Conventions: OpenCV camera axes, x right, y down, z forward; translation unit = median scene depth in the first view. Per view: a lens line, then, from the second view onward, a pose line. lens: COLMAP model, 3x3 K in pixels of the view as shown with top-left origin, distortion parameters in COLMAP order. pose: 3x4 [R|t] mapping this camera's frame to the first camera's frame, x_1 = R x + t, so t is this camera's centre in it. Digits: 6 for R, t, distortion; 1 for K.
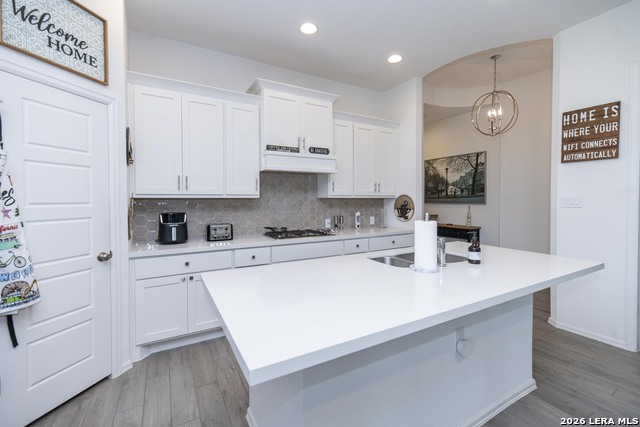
lens RADIAL K [[277.3, 0, 320.2], [0, 277.3, 202.9], [0, 0, 1]] dist [0.011867, 0.001403]
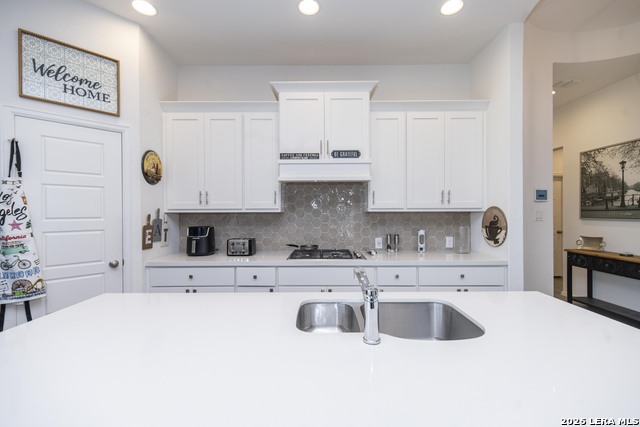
lens RADIAL K [[277.3, 0, 320.8], [0, 277.3, 212.5], [0, 0, 1]] dist [0.011867, 0.001403]
pose [[0.868555, -0.000056, -0.495593, 0.366358], [-0.004814, 0.999952, -0.008550, -0.010237], [0.495570, 0.009812, 0.868513, 0.280195]]
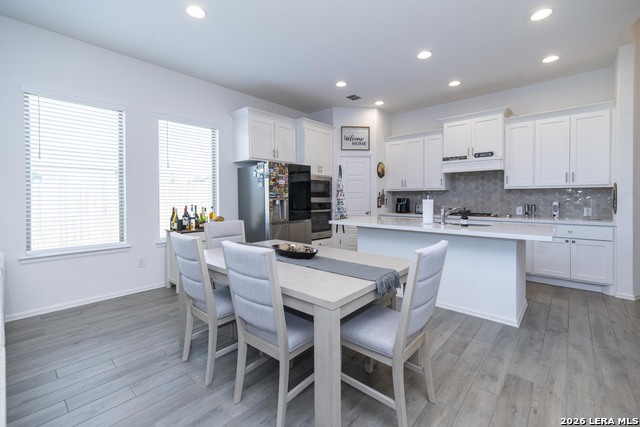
lens RADIAL K [[277.3, 0, 319.9], [0, 277.3, 199.7], [0, 0, 1]] dist [0.011867, 0.001403]
pose [[0.317035, 0.010395, -0.948357, 1.136802], [-0.009473, 0.999925, 0.007794, 0.033218], [0.948367, 0.006512, 0.317109, -0.216817]]
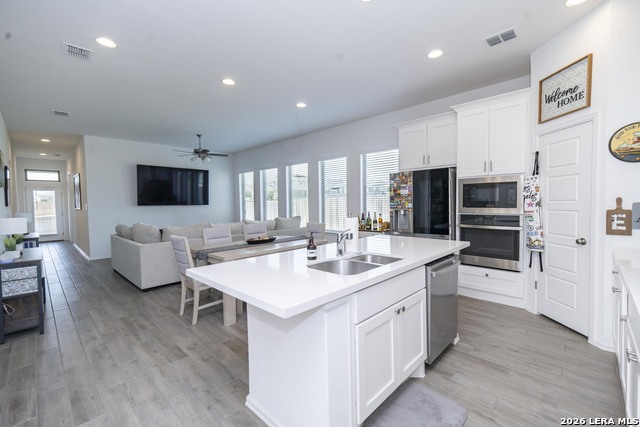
lens RADIAL K [[277.3, 0, 323.0], [0, 277.3, 210.8], [0, 0, 1]] dist [0.011867, 0.001403]
pose [[-0.957347, 0.028656, -0.287516, 0.510010], [0.016157, 0.998822, 0.045751, -0.020613], [0.288489, 0.039154, -0.956682, 1.278842]]
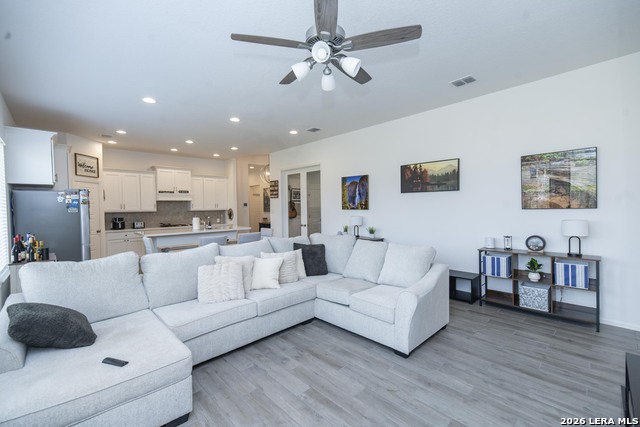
lens RADIAL K [[277.3, 0, 321.9], [0, 277.3, 211.3], [0, 0, 1]] dist [0.011867, 0.001403]
pose [[0.969512, -0.016705, 0.244472, 0.634854], [0.016119, 0.999860, 0.004398, -0.007664], [-0.244512, -0.000323, 0.969646, -1.861402]]
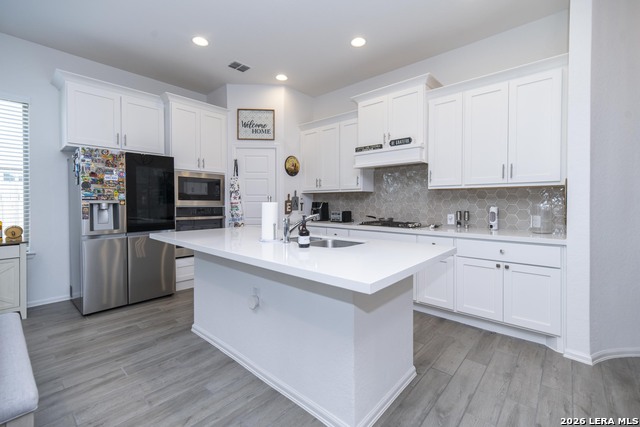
lens RADIAL K [[277.3, 0, 319.4], [0, 277.3, 204.6], [0, 0, 1]] dist [0.011867, 0.001403]
pose [[0.317393, 0.010927, -0.948231, 0.921329], [-0.013472, 0.999885, 0.007013, 0.035785], [0.948198, 0.010549, 0.317504, 0.449807]]
